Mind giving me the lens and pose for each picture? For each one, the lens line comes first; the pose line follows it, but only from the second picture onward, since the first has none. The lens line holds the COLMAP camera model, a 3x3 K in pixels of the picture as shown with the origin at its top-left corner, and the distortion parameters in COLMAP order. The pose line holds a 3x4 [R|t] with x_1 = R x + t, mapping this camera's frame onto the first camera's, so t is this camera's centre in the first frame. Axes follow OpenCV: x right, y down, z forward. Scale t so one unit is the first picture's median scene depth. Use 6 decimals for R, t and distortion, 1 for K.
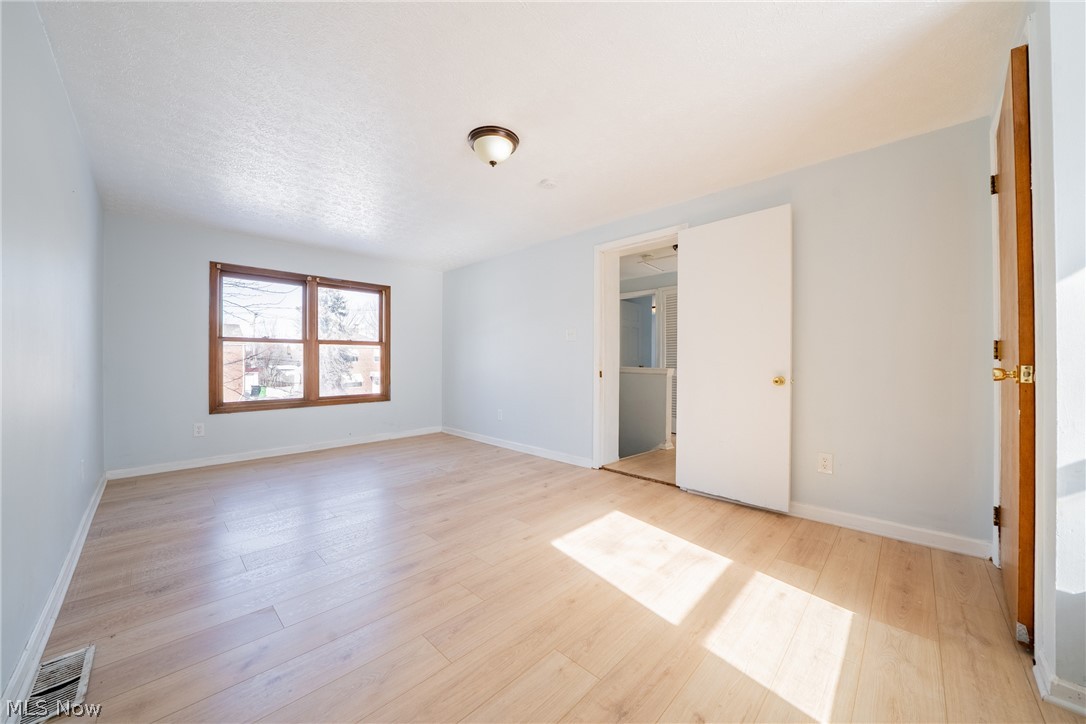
lens RADIAL K [[379.4, 0, 541.2], [0, 379.4, 364.9], [0, 0, 1]] dist [-0.019890, 0.000107]
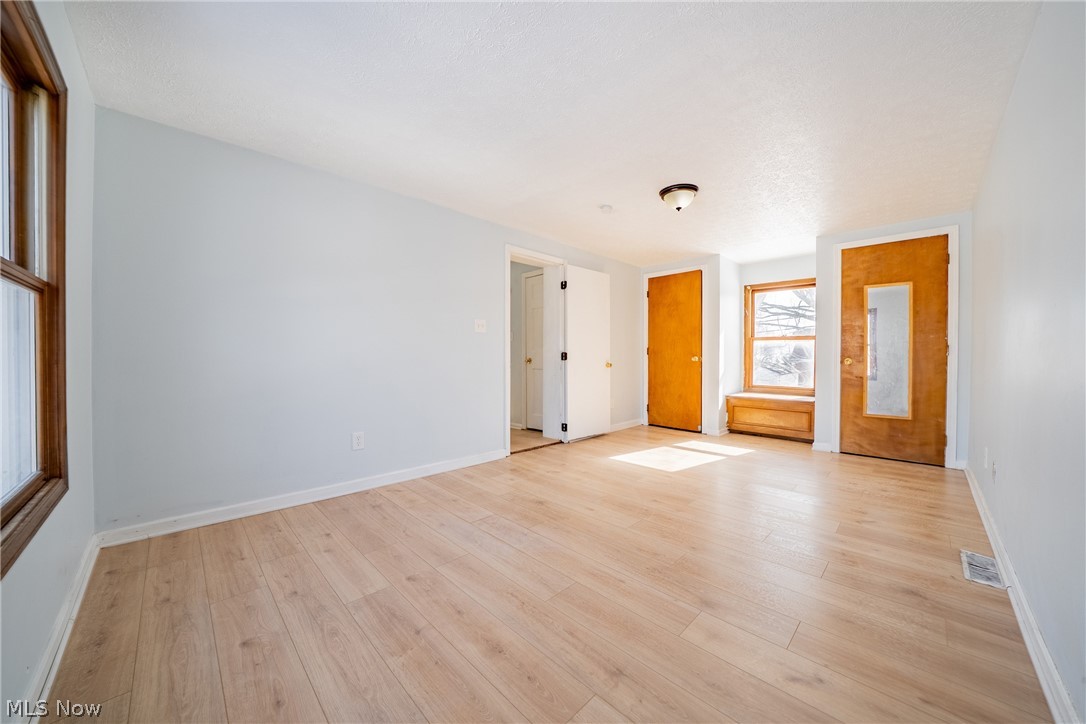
lens RADIAL K [[379.4, 0, 541.2], [0, 379.4, 364.9], [0, 0, 1]] dist [-0.019890, 0.000107]
pose [[0.036283, -0.023225, 0.999072, -1.096627], [0.004102, 0.999725, 0.023091, -0.006159], [-0.999333, 0.003260, 0.036368, 1.050367]]
